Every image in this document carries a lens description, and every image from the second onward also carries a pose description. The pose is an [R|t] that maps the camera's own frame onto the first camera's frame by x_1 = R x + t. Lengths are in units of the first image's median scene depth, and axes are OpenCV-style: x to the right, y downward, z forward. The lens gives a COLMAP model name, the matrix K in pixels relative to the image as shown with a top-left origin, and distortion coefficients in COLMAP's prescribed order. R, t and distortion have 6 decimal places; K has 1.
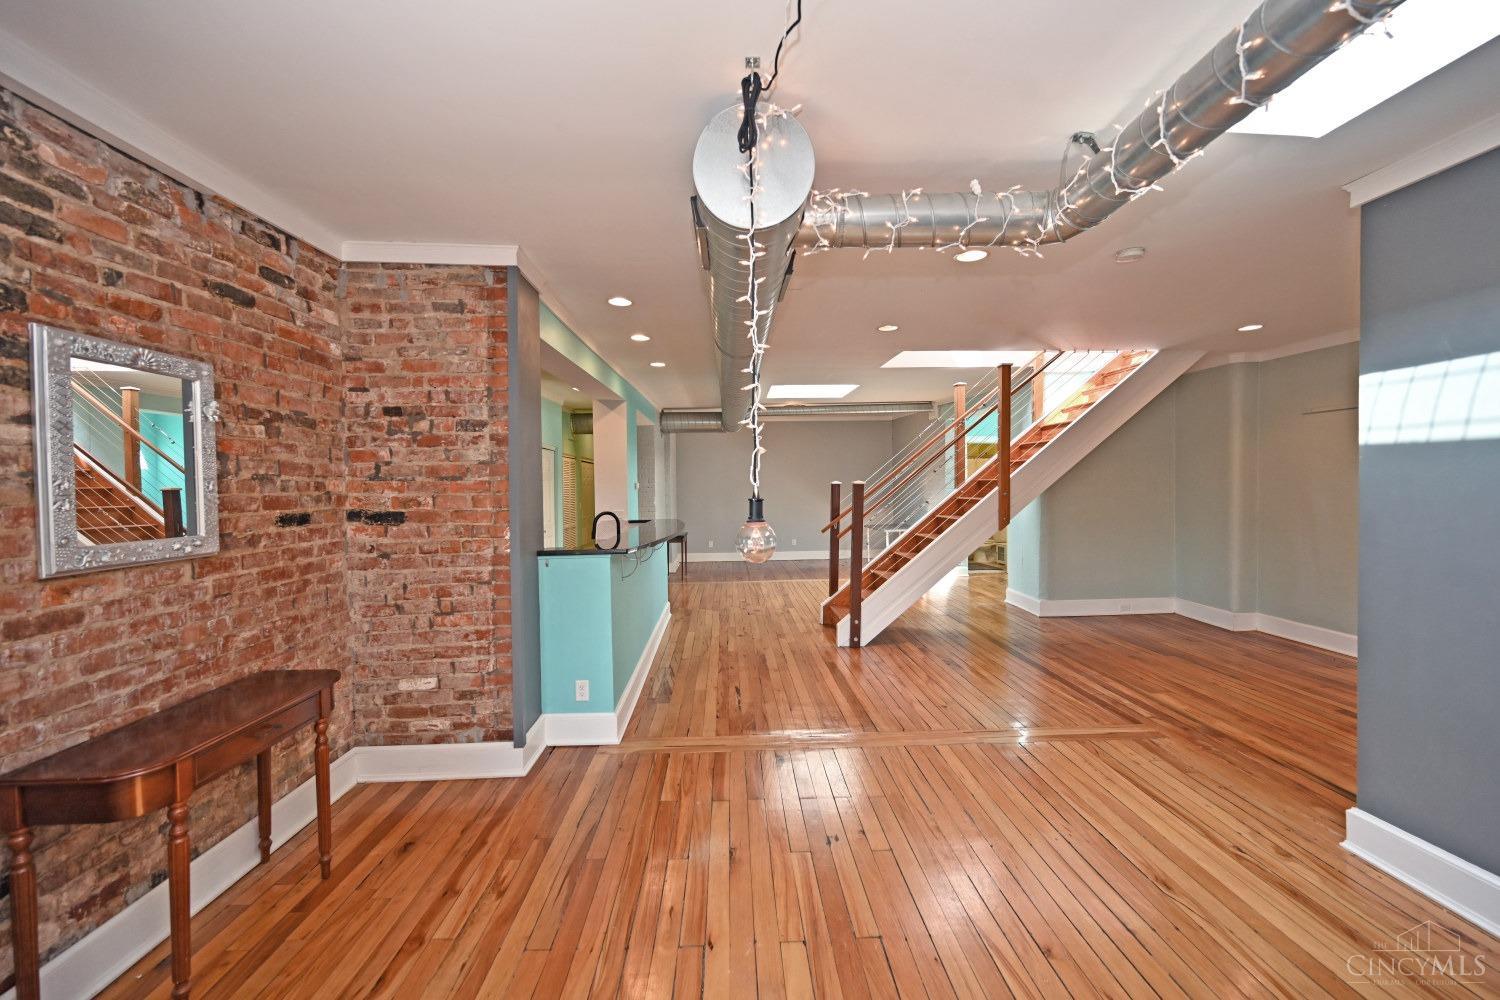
lens RADIAL K [[591.0, 0, 755.9], [0, 591.0, 499.8], [0, 0, 1]] dist [0.000561, 0.000055]
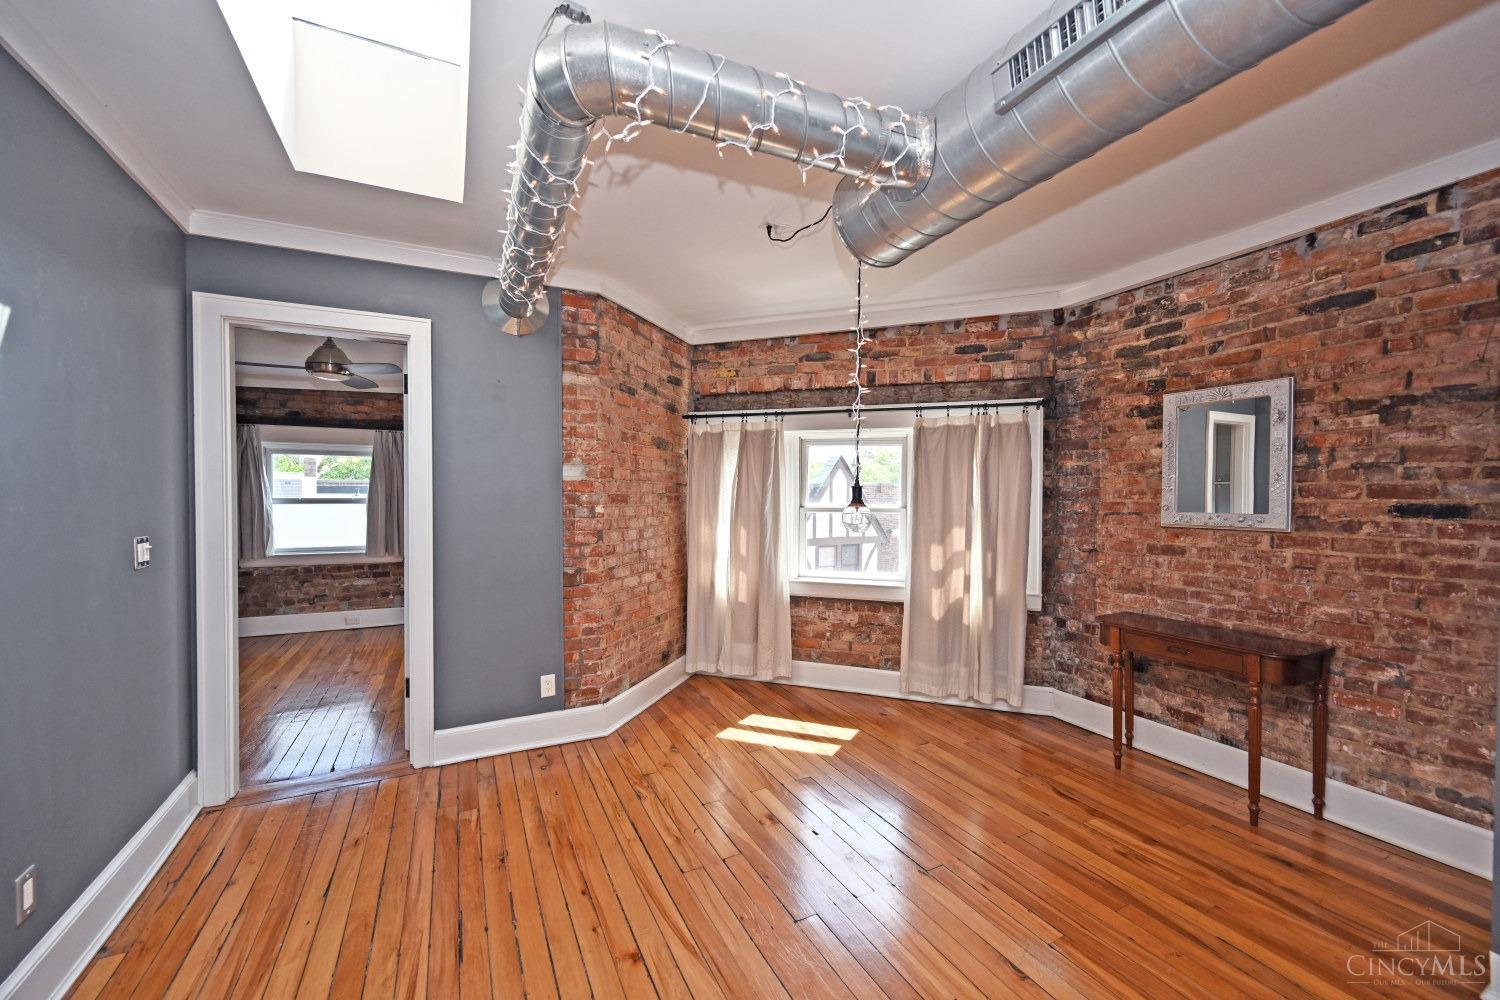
lens RADIAL K [[589.6, 0, 754.1], [0, 589.6, 504.5], [0, 0, 1]] dist [-0.000088, 0.000234]
pose [[-0.911266, 0.015984, -0.411508, 0.481731], [-0.003056, 0.998957, 0.045568, -0.013005], [0.411807, 0.042782, -0.910266, 1.317816]]
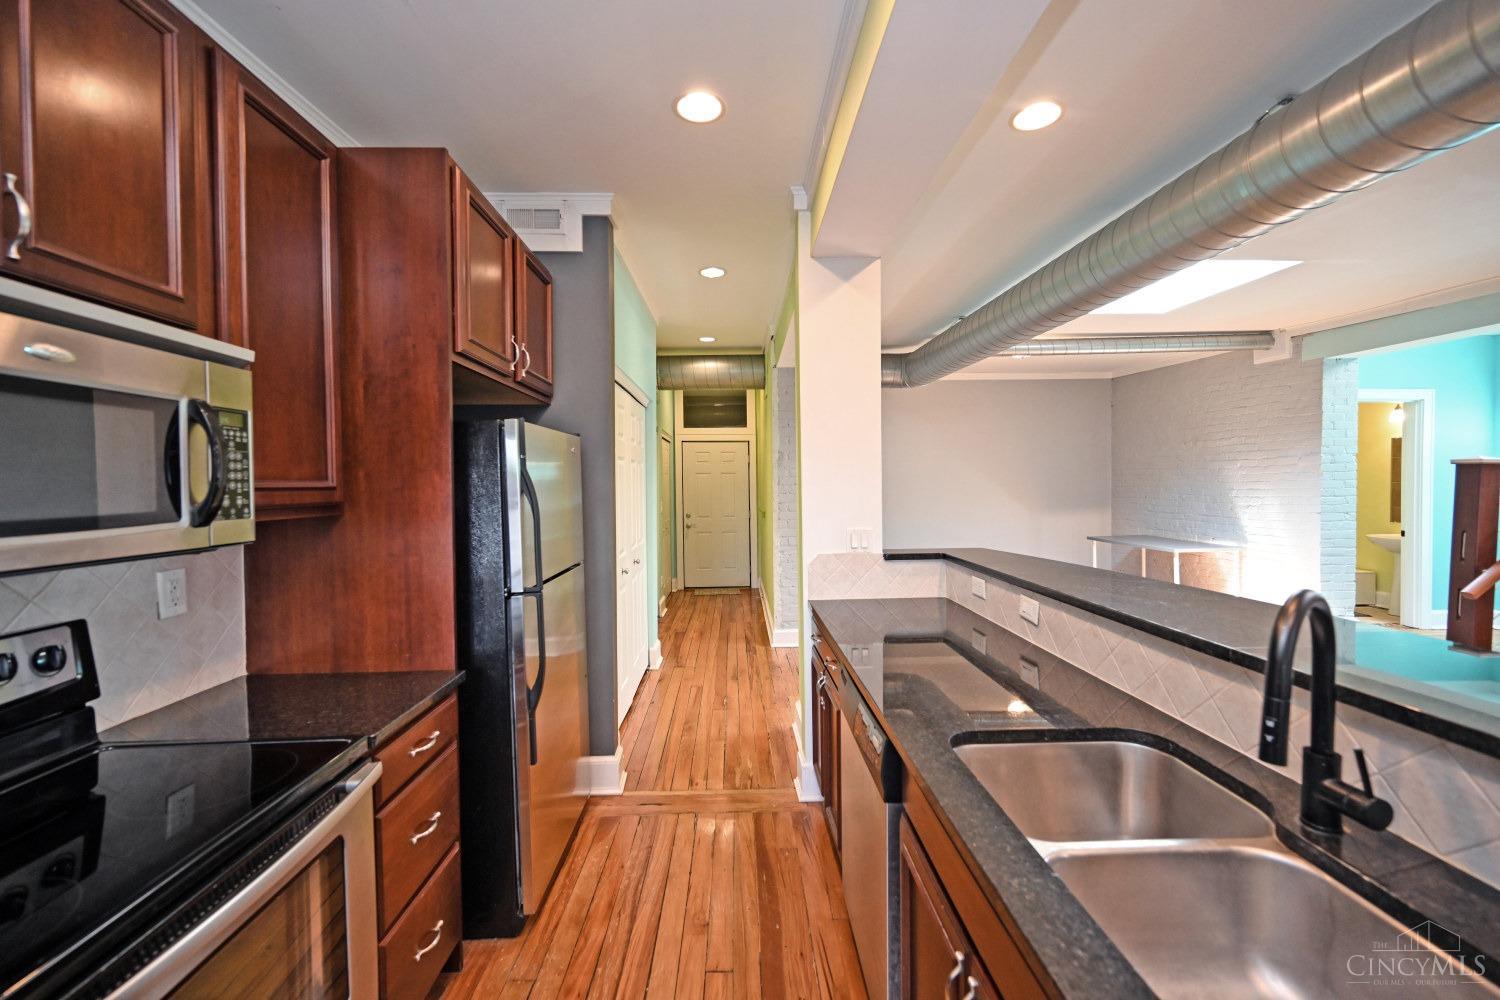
lens RADIAL K [[590.1, 0, 749.5], [0, 590.1, 495.1], [0, 0, 1]] dist [-0.001479, 0.000216]
pose [[0.999510, 0.005066, -0.030880, -0.715873], [-0.004944, 0.999980, 0.004051, -0.016318], [0.030900, -0.003897, 0.999515, 1.428171]]
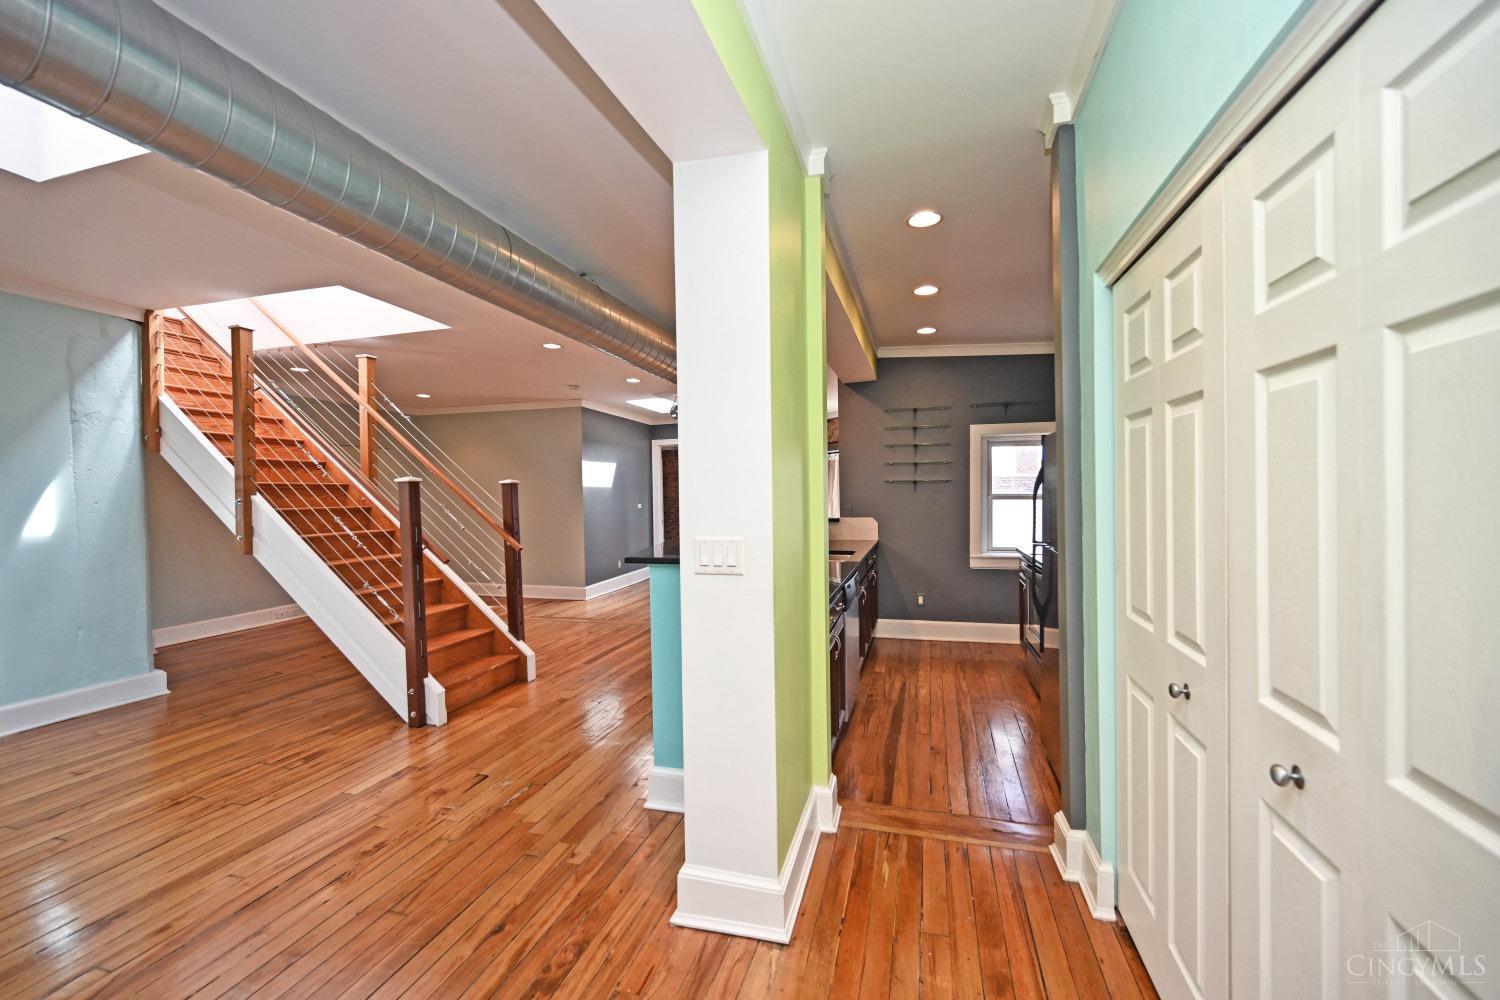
lens RADIAL K [[603.6, 0, 752.7], [0, 603.6, 499.9], [0, 0, 1]] dist [-0.001414, 0.000175]
pose [[-0.944024, 0.023308, 0.329053, -0.857510], [0.036099, 0.998809, 0.032813, -0.039081], [-0.327896, 0.042855, -0.943741, 3.338307]]
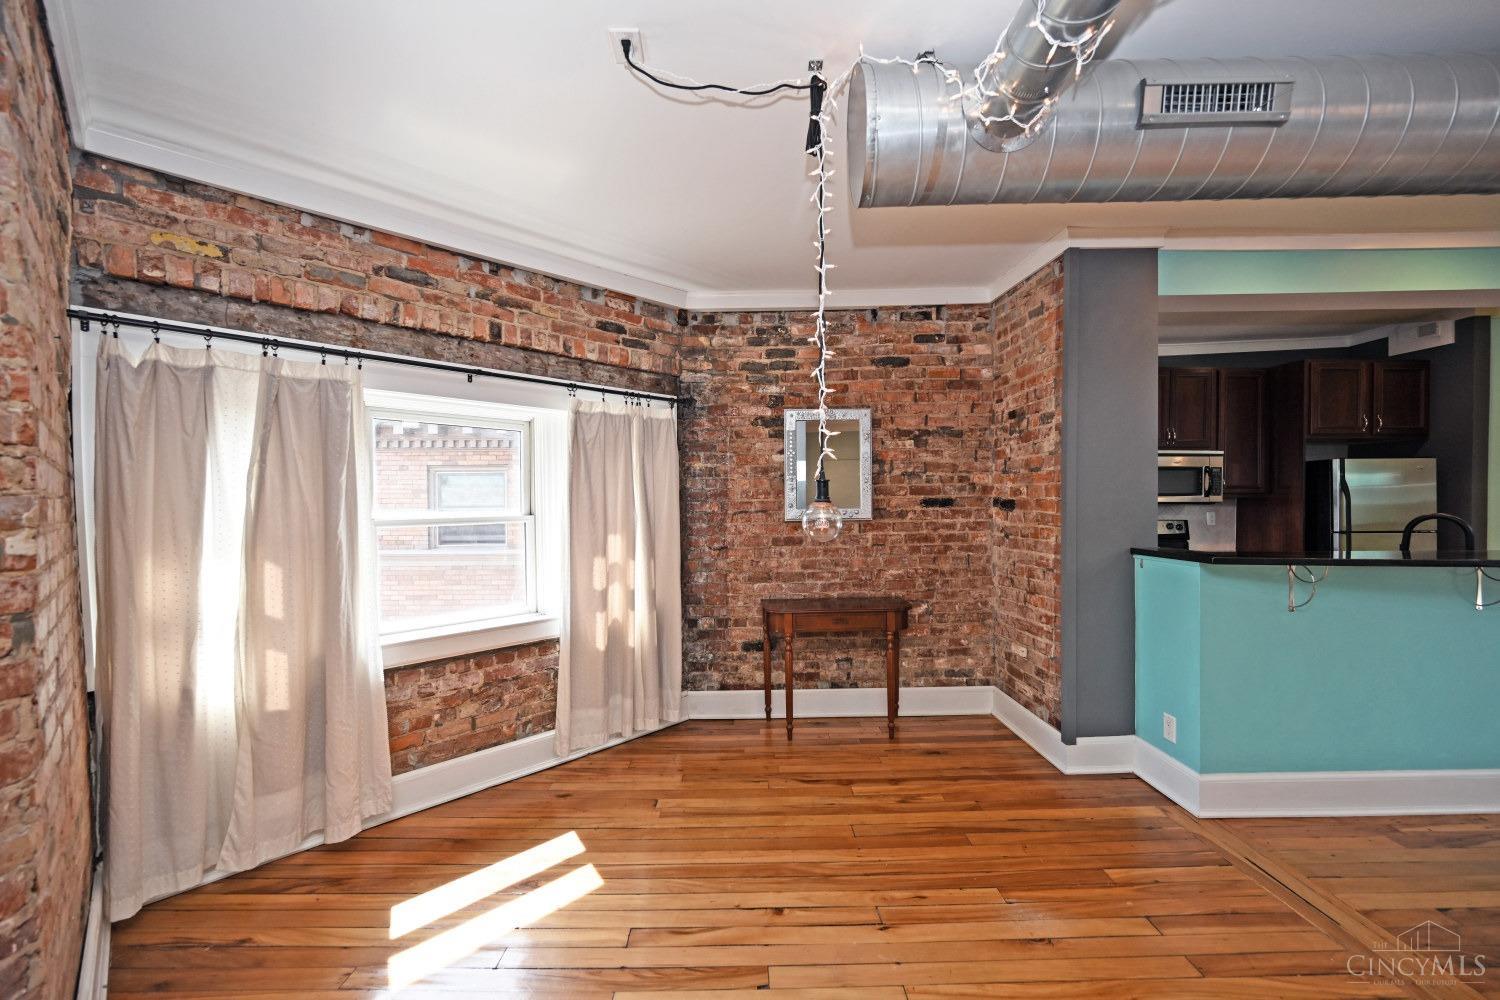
lens RADIAL K [[593.3, 0, 751.2], [0, 593.3, 504.8], [0, 0, 1]] dist [0.000938, -0.000213]
pose [[-0.028063, 0.021983, -0.999364, 0.643176], [-0.014280, 0.999647, 0.022390, 0.012545], [0.999504, 0.014899, -0.027739, 0.556796]]
